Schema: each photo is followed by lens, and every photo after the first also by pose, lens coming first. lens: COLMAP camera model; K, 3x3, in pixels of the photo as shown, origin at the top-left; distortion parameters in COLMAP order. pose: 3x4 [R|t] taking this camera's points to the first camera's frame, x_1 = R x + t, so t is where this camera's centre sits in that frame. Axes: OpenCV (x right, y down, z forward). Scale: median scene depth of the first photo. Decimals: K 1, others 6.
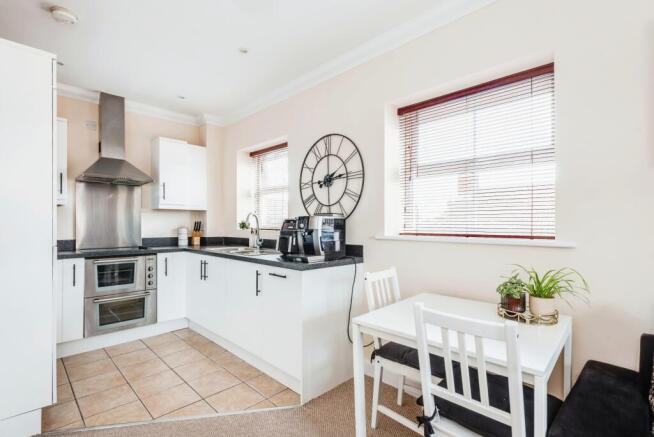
lens RADIAL K [[308.7, 0, 312.1], [0, 308.7, 225.2], [0, 0, 1]] dist [0.003820, 0.000187]
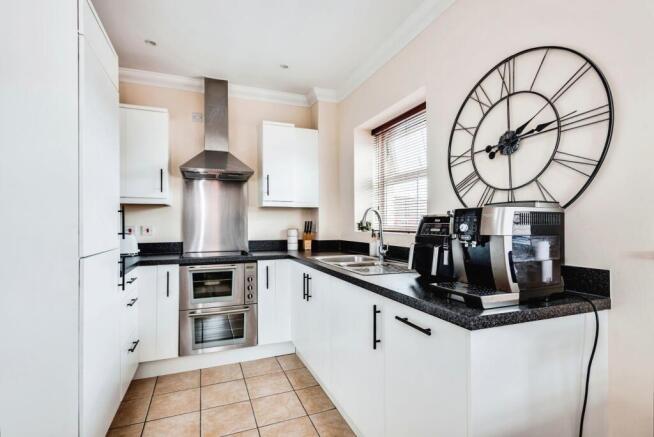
lens RADIAL K [[308.7, 0, 312.1], [0, 308.7, 225.2], [0, 0, 1]] dist [0.003820, 0.000187]
pose [[0.915223, -0.003758, -0.402929, -0.042307], [0.004238, 0.999991, 0.000300, -0.002472], [0.402925, -0.001982, 0.915231, 0.344721]]
